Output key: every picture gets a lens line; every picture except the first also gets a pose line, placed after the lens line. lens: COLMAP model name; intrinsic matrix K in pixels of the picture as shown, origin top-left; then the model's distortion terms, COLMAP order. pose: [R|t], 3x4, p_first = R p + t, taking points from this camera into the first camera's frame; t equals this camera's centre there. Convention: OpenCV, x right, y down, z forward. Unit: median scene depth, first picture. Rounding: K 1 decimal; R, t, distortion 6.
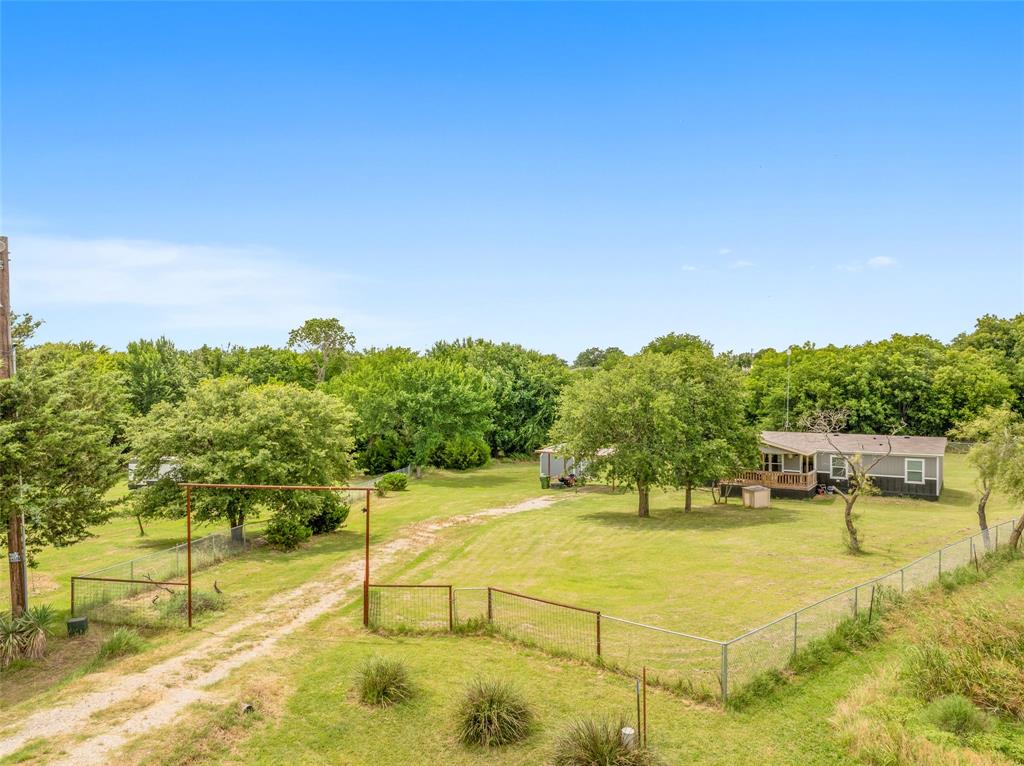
lens RADIAL K [[745.5, 0, 512.0], [0, 745.5, 383.0], [0, 0, 1]] dist [-0.045023, -0.001020]
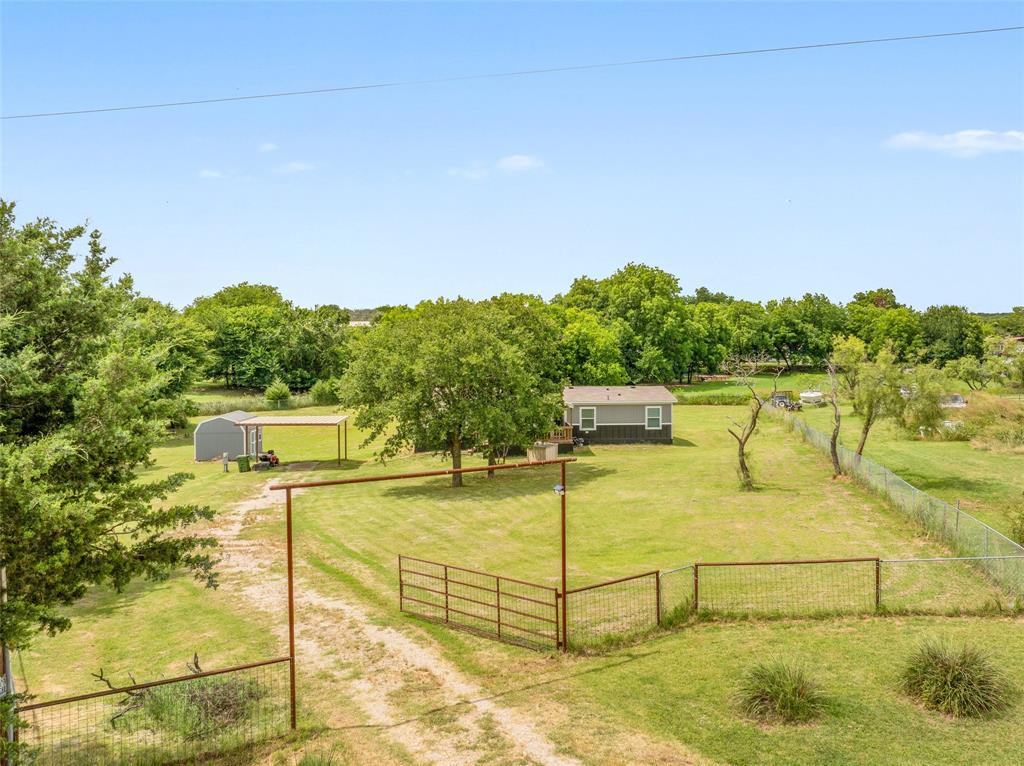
lens RADIAL K [[834.2, 0, 512.0], [0, 834.2, 383.0], [0, 0, 1]] dist [-0.046141, 0.002246]
pose [[0.759223, -0.029040, 0.650183, -0.408414], [0.002347, 0.999120, 0.041885, 0.020309], [-0.650827, -0.030273, 0.758623, 0.235499]]
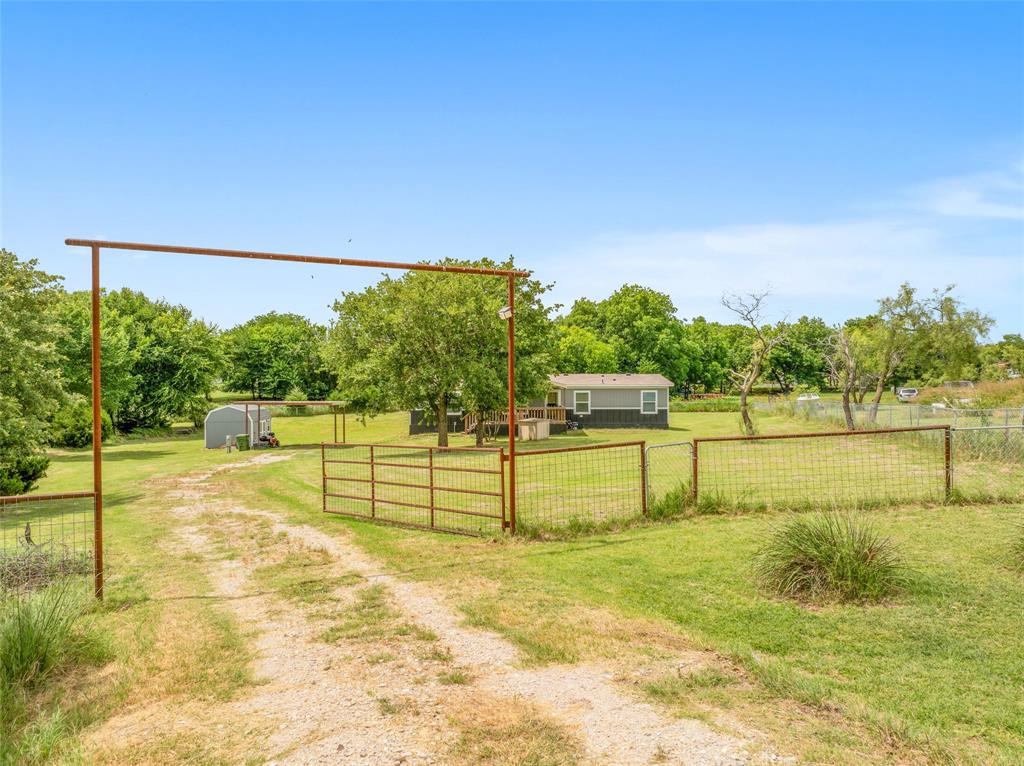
lens RADIAL K [[724.3, 0, 463.8], [0, 724.3, 410.3], [0, 0, 1]] dist [-0.035279, -0.001554]
pose [[0.814277, -0.009255, 0.580402, -0.284549], [0.006752, 0.999956, 0.006472, 0.130131], [-0.580437, -0.001351, 0.814304, 0.328066]]
